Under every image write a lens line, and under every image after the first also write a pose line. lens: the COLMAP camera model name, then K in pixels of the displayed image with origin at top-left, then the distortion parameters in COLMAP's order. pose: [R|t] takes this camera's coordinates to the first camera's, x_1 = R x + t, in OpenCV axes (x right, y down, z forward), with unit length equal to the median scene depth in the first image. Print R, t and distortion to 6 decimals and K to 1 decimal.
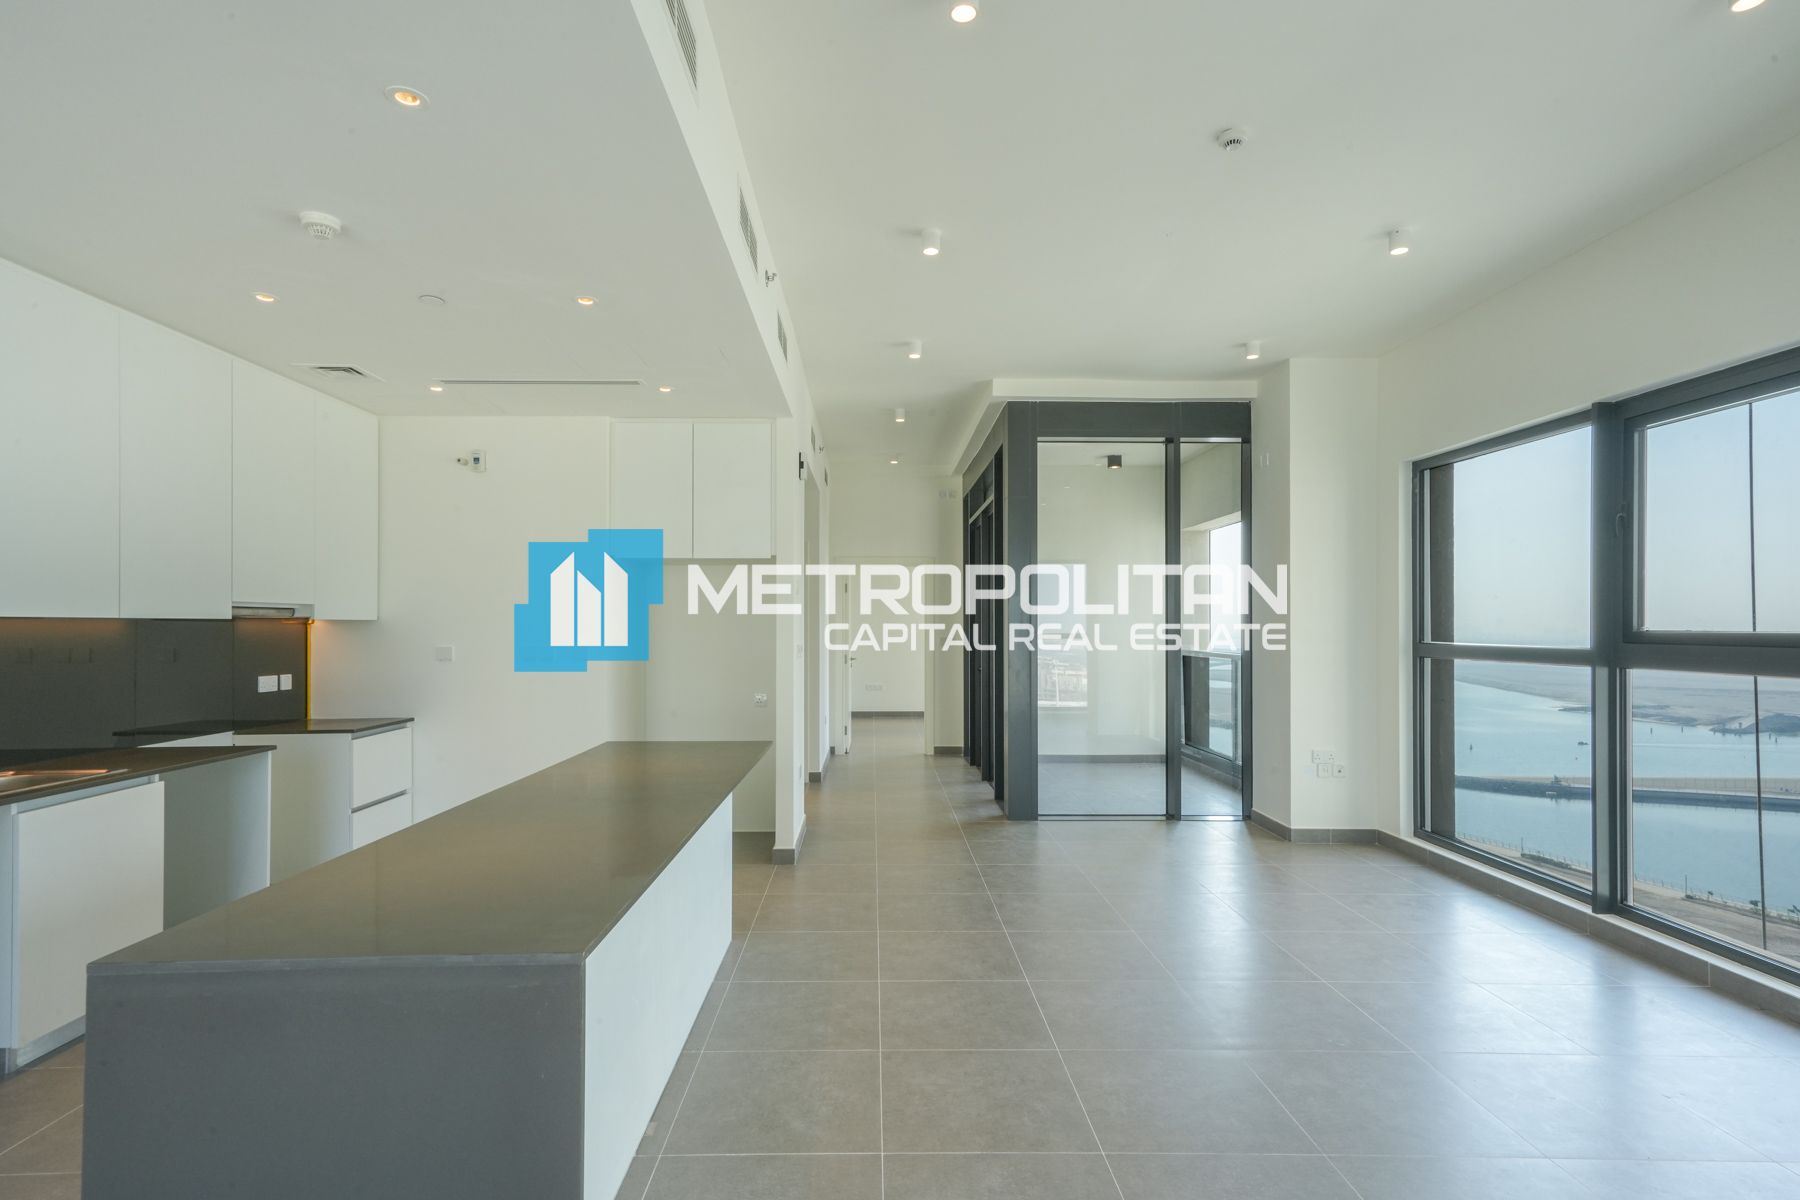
lens RADIAL K [[917.6, 0, 895.5], [0, 917.6, 610.5], [0, 0, 1]] dist [0.036503, 0.000472]
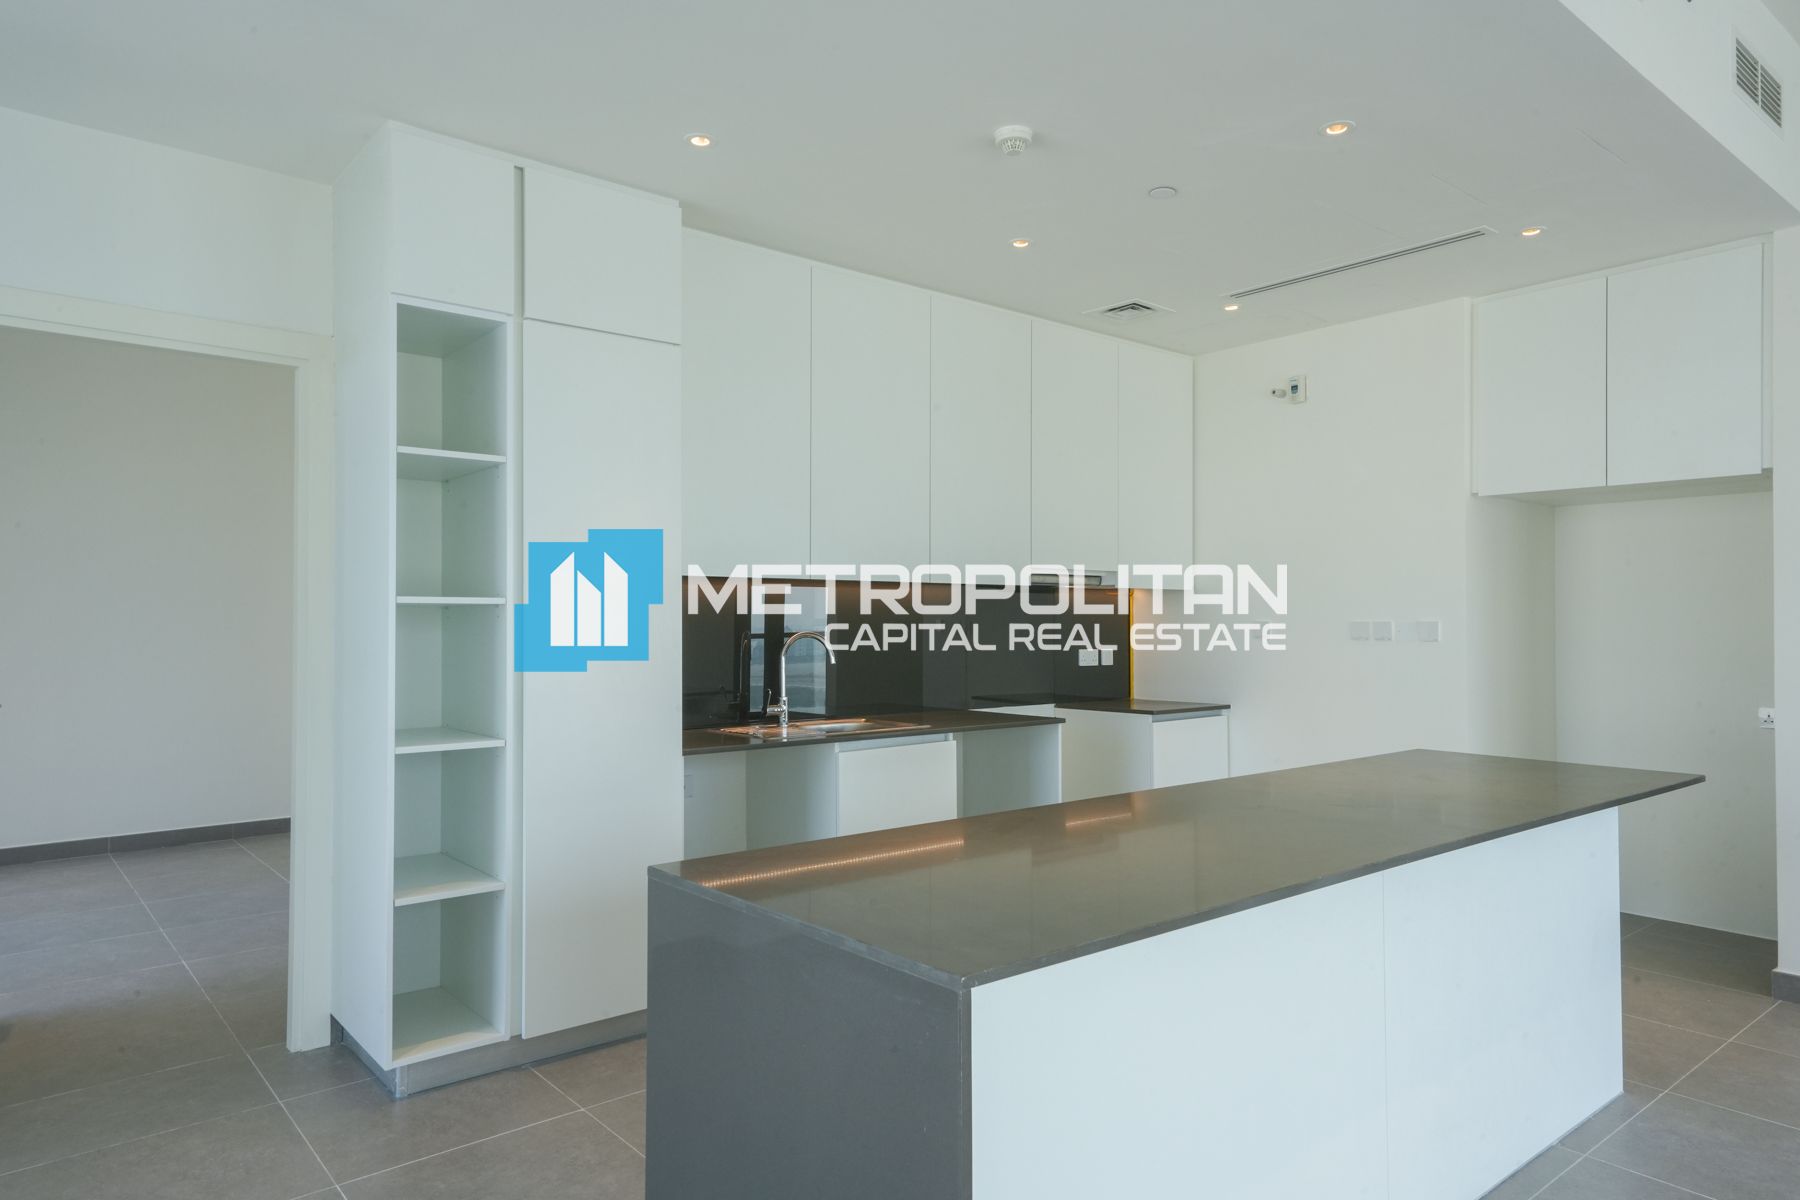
lens RADIAL K [[1124.0, 0, 900.0], [0, 1124.0, 600.0], [0, 0, 1]] dist [0.029350, 0.000130]
pose [[0.628774, -0.012055, -0.777495, 0.113446], [0.011109, 0.999917, -0.006520, 0.029201], [0.777509, -0.004537, 0.628856, 0.147685]]
